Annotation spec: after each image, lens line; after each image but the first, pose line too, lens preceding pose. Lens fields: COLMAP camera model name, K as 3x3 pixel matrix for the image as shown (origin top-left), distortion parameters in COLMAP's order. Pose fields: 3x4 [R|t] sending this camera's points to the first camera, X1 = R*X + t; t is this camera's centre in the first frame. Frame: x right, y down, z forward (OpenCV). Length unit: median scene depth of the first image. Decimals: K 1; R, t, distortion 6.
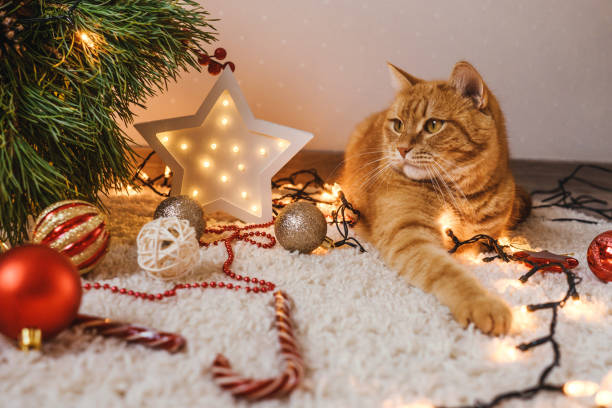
lens RADIAL K [[738.3, 0, 306.0], [0, 738.3, 204.0], [0, 0, 1]] dist [-0.046049, -0.005591]
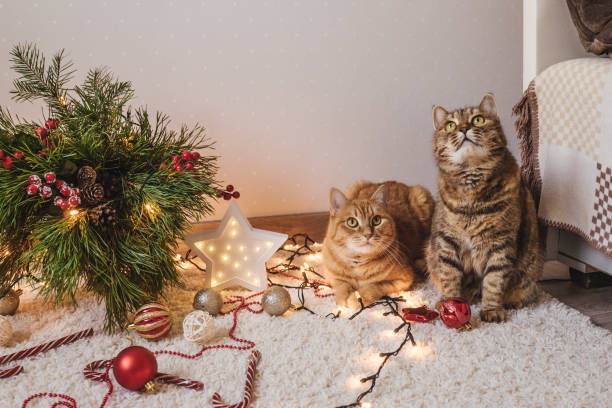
lens RADIAL K [[749.3, 0, 306.0], [0, 749.3, 204.0], [0, 0, 1]] dist [-0.072927, -0.039112]
pose [[0.992387, -0.055060, -0.110167, 0.310326], [0.062726, 0.995754, 0.067375, -0.358755], [0.105990, -0.073773, 0.991627, -0.849182]]
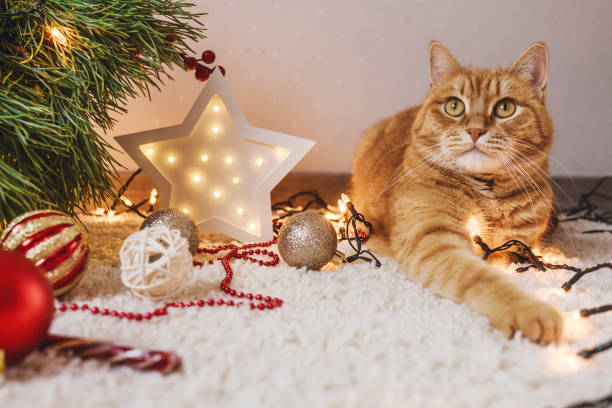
lens RADIAL K [[772.9, 0, 306.0], [0, 772.9, 204.0], [0, 0, 1]] dist [-0.053657, 0.024929]
pose [[0.999167, -0.038978, 0.012123, -0.020638], [0.039689, 0.997070, -0.065388, 0.054615], [-0.009539, 0.065815, 0.997786, 0.093683]]
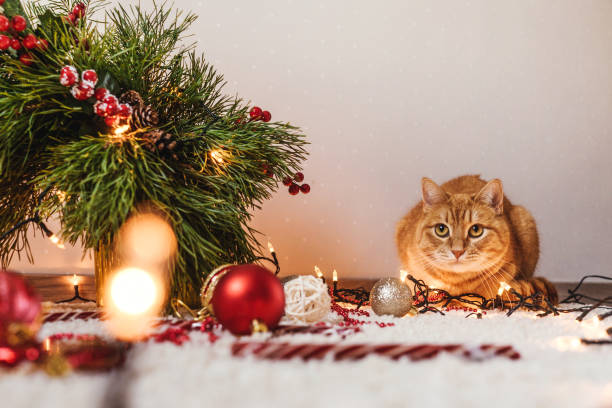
lens RADIAL K [[772.9, 0, 306.0], [0, 772.9, 204.0], [0, 0, 1]] dist [-0.053657, 0.024929]
pose [[0.996308, -0.050998, 0.069060, -0.258573], [0.067684, 0.961471, -0.266443, 0.241102], [-0.052811, 0.270134, 0.961373, -0.296919]]
